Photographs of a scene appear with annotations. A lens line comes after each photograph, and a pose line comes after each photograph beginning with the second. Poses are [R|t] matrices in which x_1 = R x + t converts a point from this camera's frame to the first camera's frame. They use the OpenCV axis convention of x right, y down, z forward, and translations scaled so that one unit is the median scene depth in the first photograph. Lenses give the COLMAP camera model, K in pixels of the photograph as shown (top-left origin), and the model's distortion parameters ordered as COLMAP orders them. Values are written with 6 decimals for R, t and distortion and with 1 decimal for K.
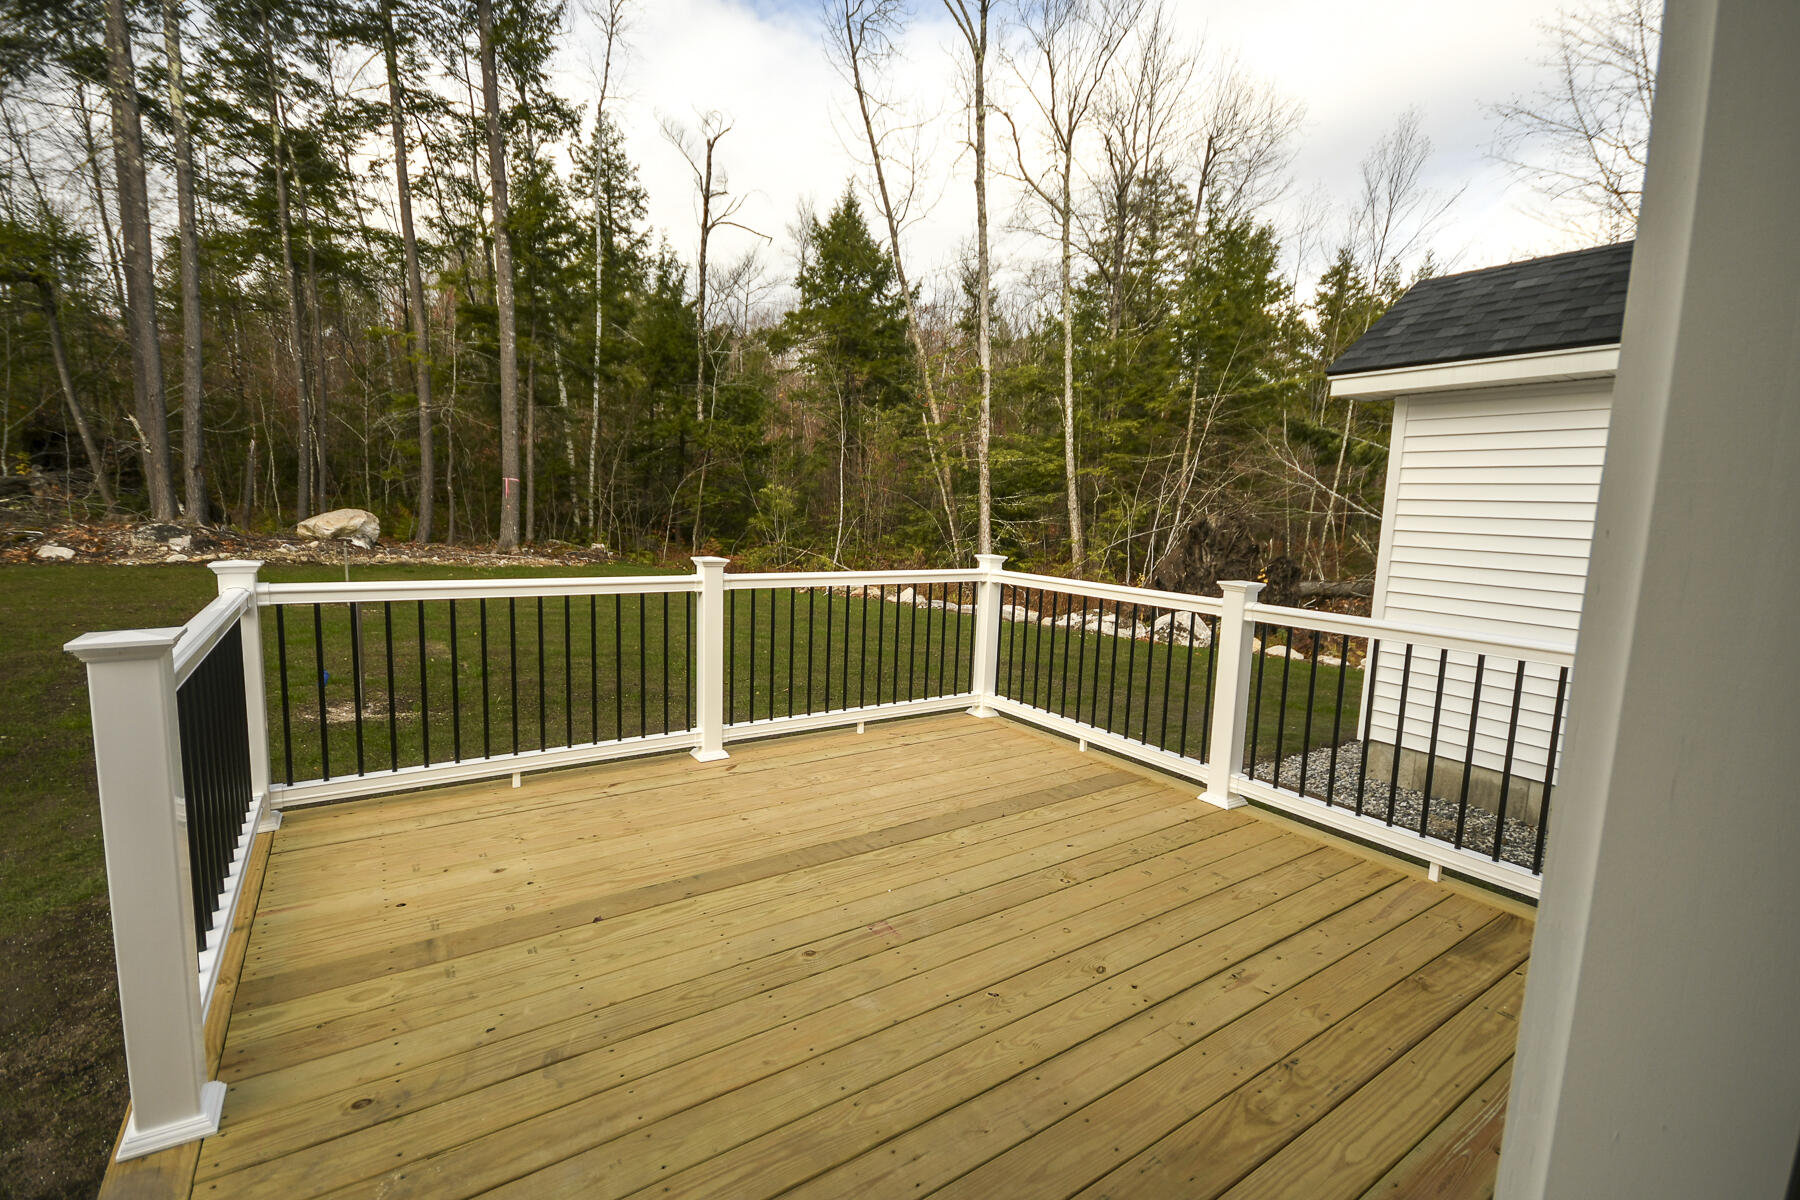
lens RADIAL K [[782.8, 0, 898.5], [0, 782.8, 593.9], [0, 0, 1]] dist [0.004138, -0.000488]
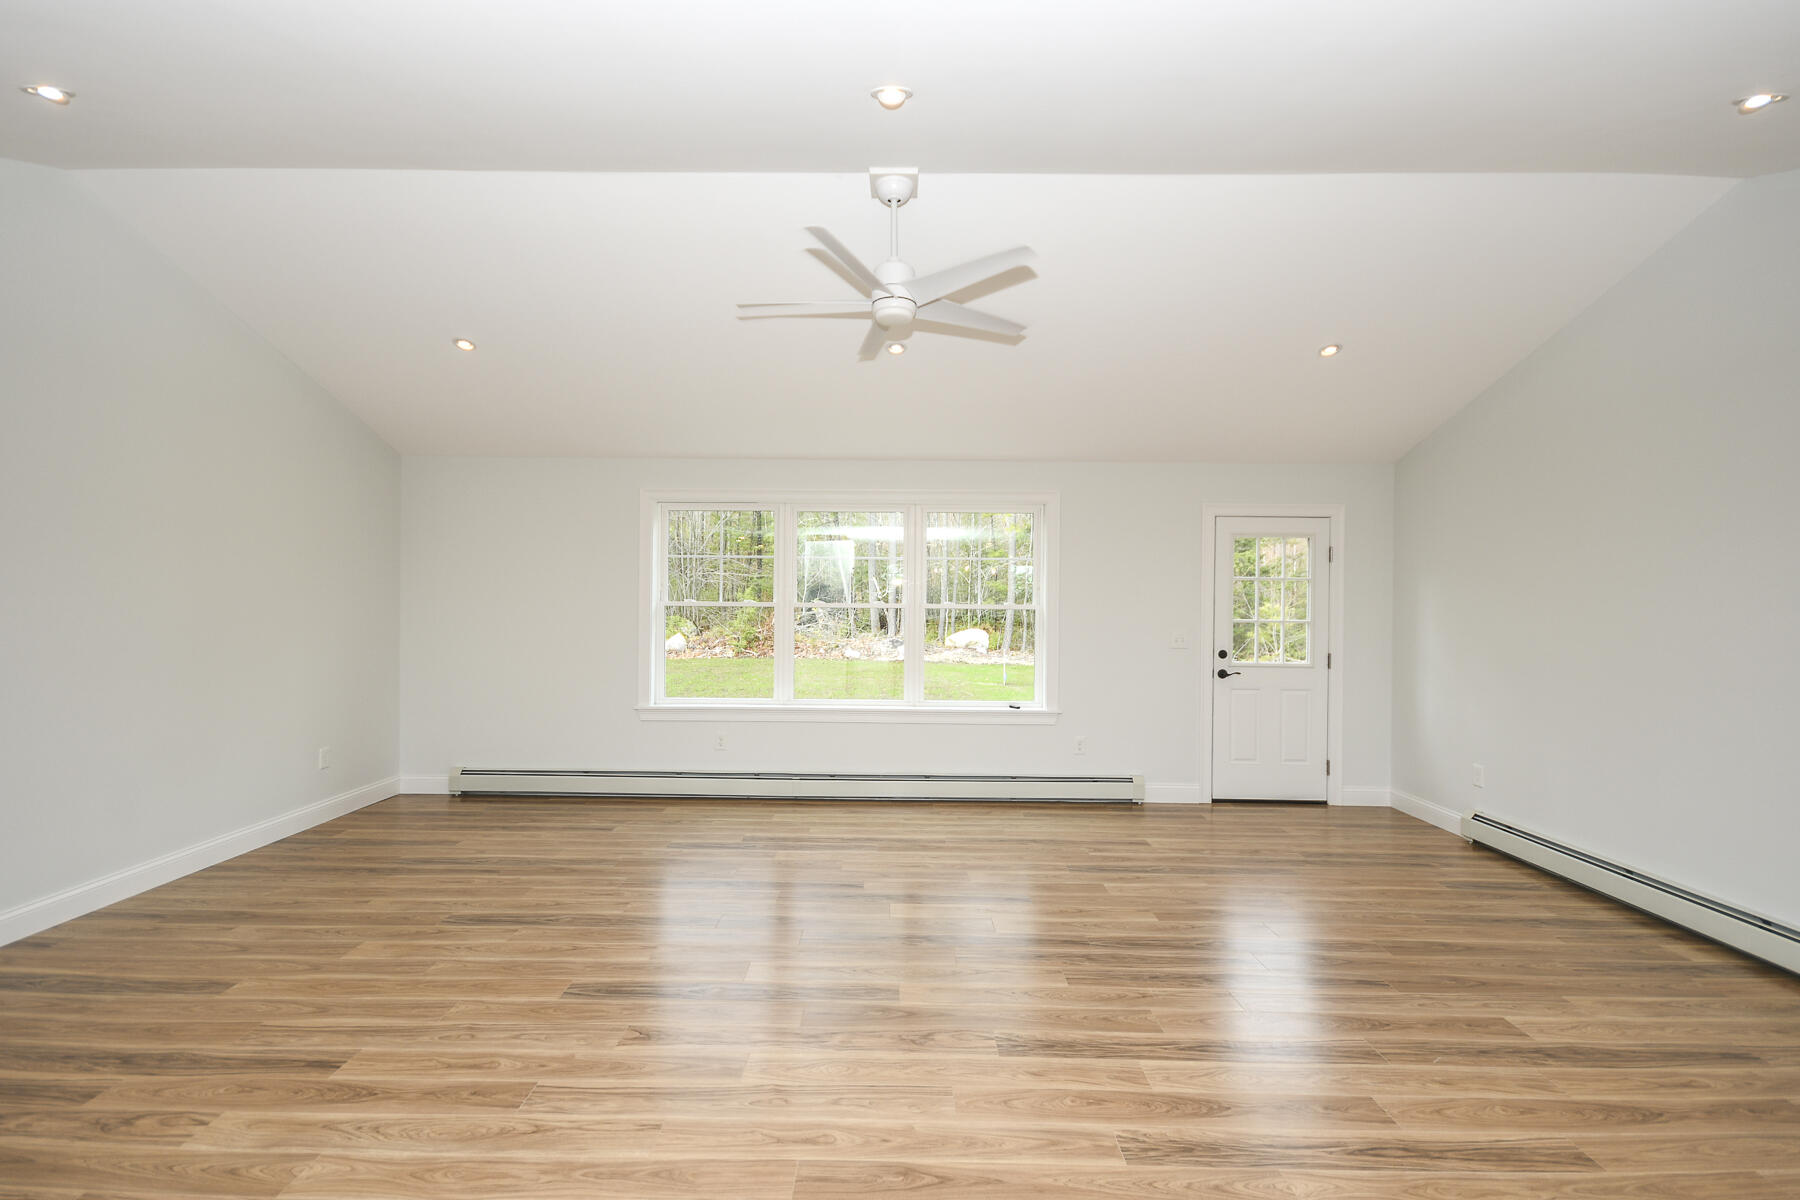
lens RADIAL K [[782.8, 0, 898.6], [0, 782.8, 602.1], [0, 0, 1]] dist [0.004138, -0.000488]
pose [[0.821718, -0.030165, -0.569096, 0.064798], [-0.047083, 0.991591, -0.120542, 0.034411], [0.567947, 0.125847, 0.813388, -0.359365]]
